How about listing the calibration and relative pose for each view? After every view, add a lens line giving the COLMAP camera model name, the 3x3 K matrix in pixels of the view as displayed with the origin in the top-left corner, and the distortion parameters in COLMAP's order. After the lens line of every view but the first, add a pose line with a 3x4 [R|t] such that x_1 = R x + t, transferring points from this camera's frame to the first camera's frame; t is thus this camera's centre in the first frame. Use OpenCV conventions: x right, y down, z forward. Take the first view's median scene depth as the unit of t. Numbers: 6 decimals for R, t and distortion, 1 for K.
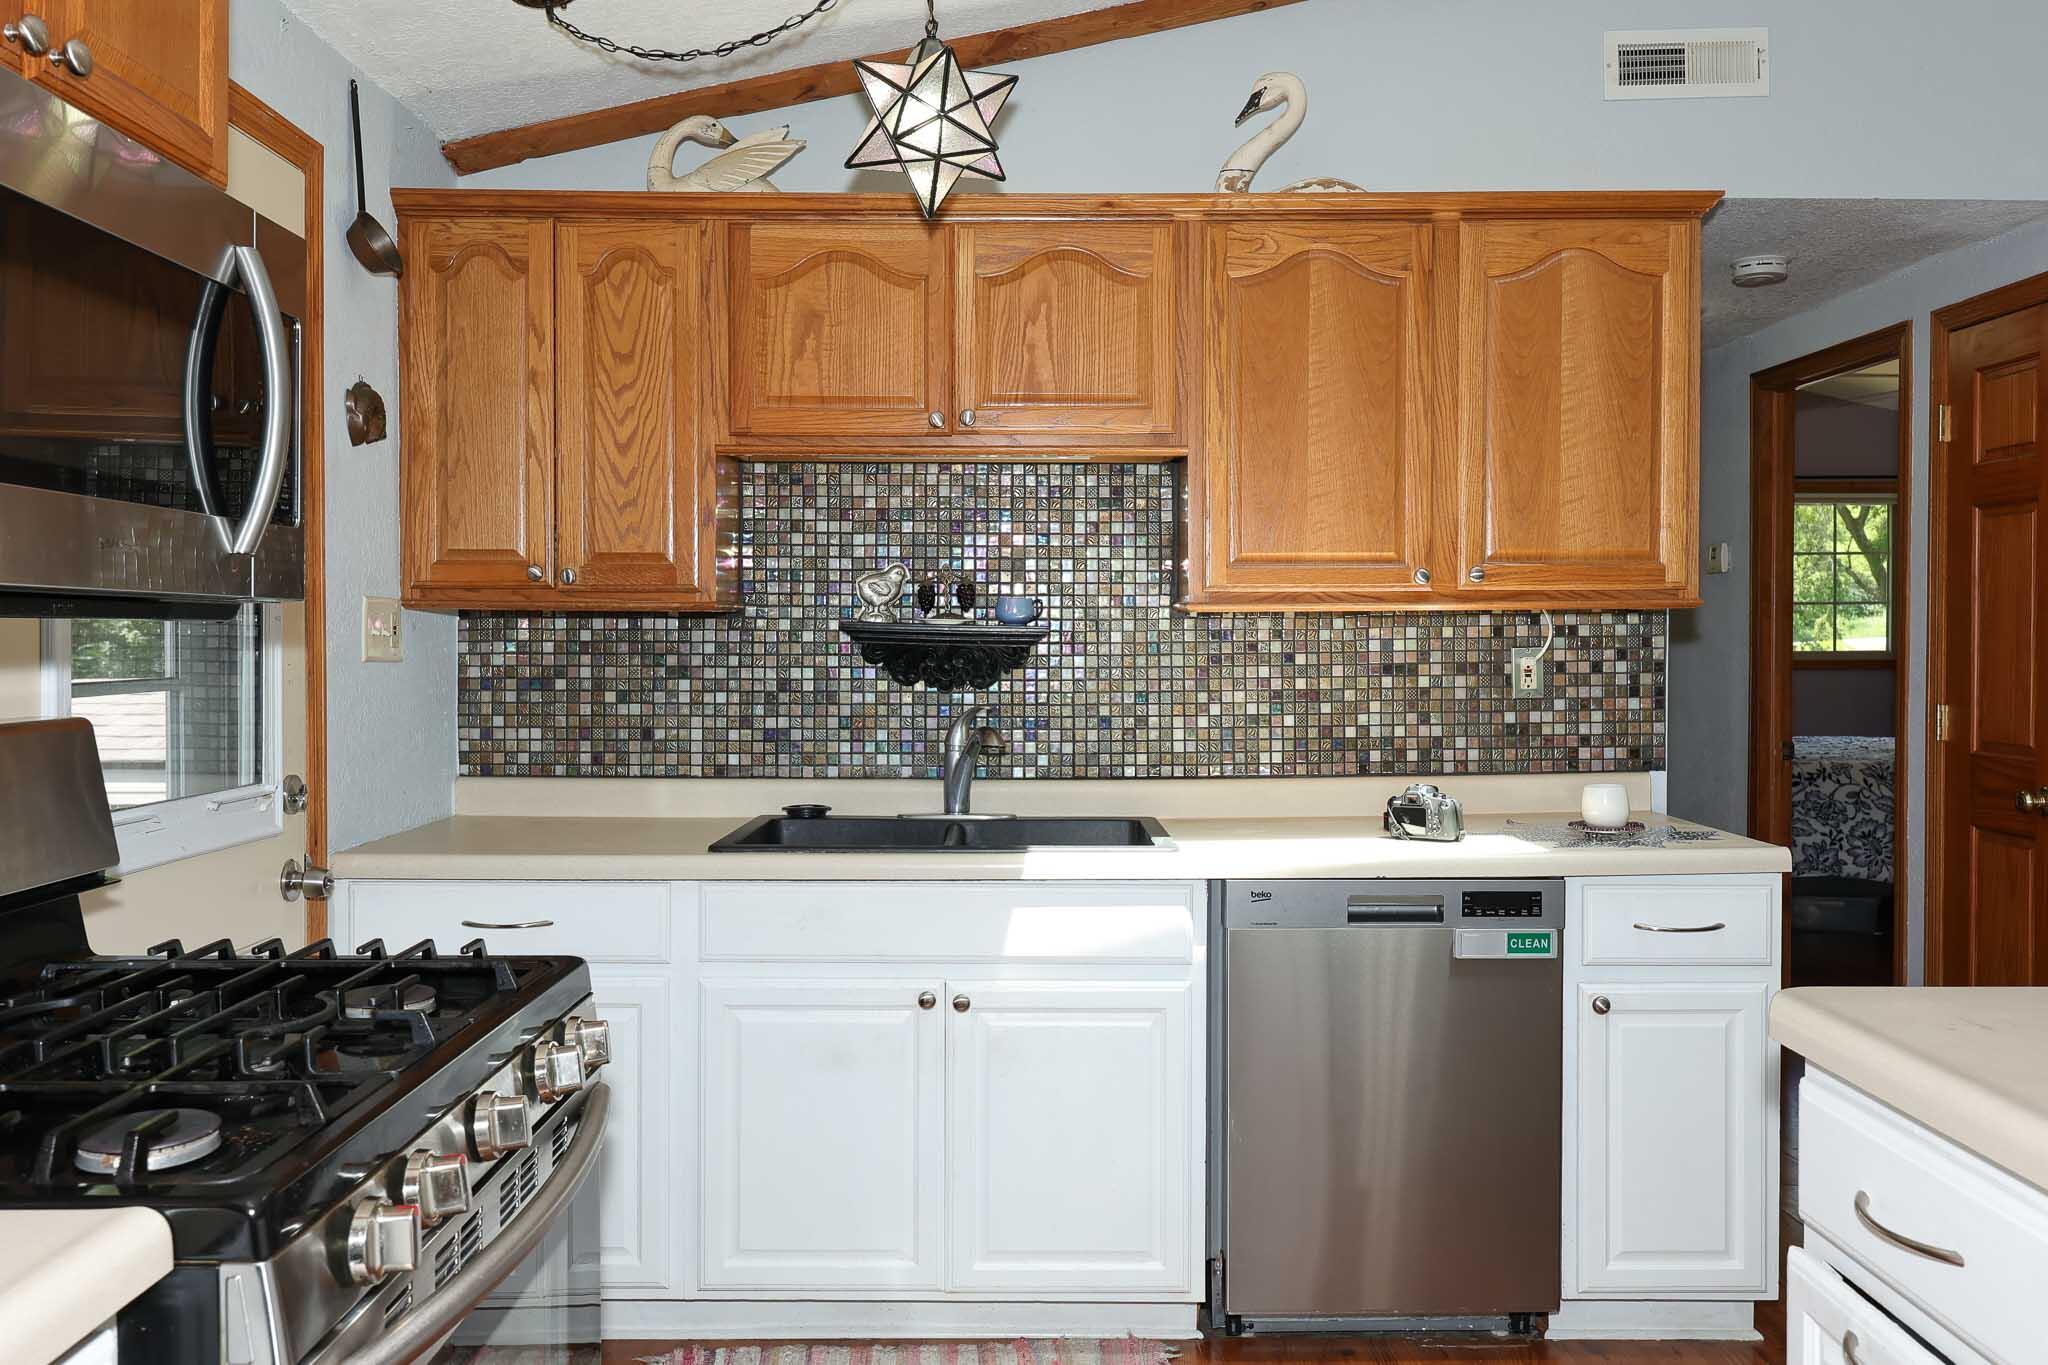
lens RADIAL K [[1536.3, 0, 1025.3], [0, 1536.3, 661.4], [0, 0, 1]] dist [0.005899, 0.011289]
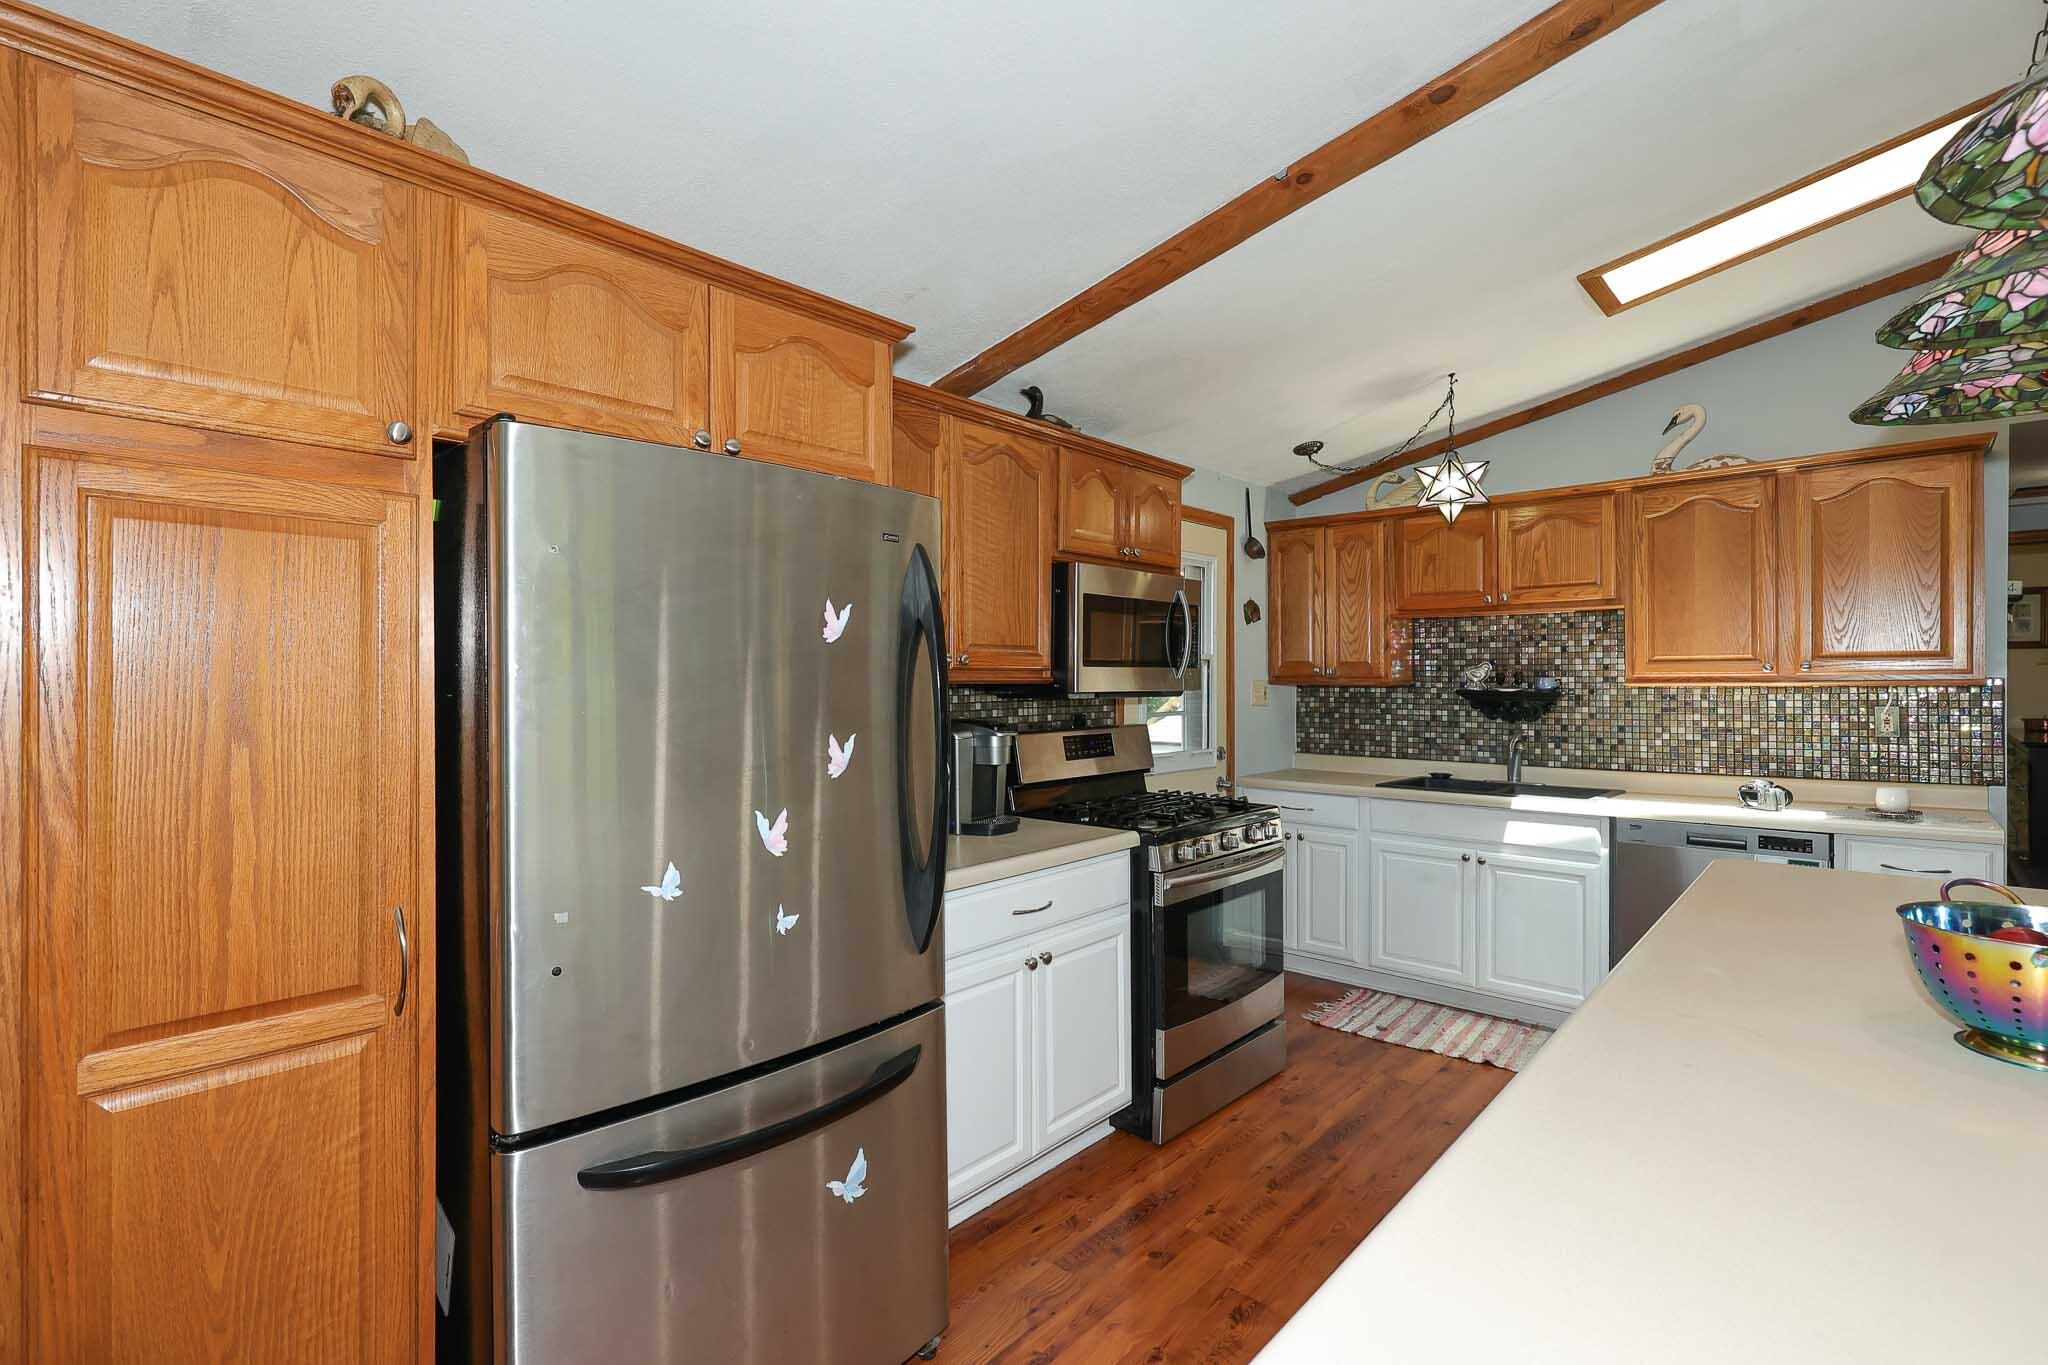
lens RADIAL K [[923.2, 0, 1021.6], [0, 923.2, 681.0], [0, 0, 1]] dist [-0.000009, -0.000059]
pose [[0.732264, -0.002792, -0.681015, 0.319027], [-0.008317, 0.999880, -0.013042, -0.015716], [0.680970, 0.015215, 0.732153, -0.378048]]
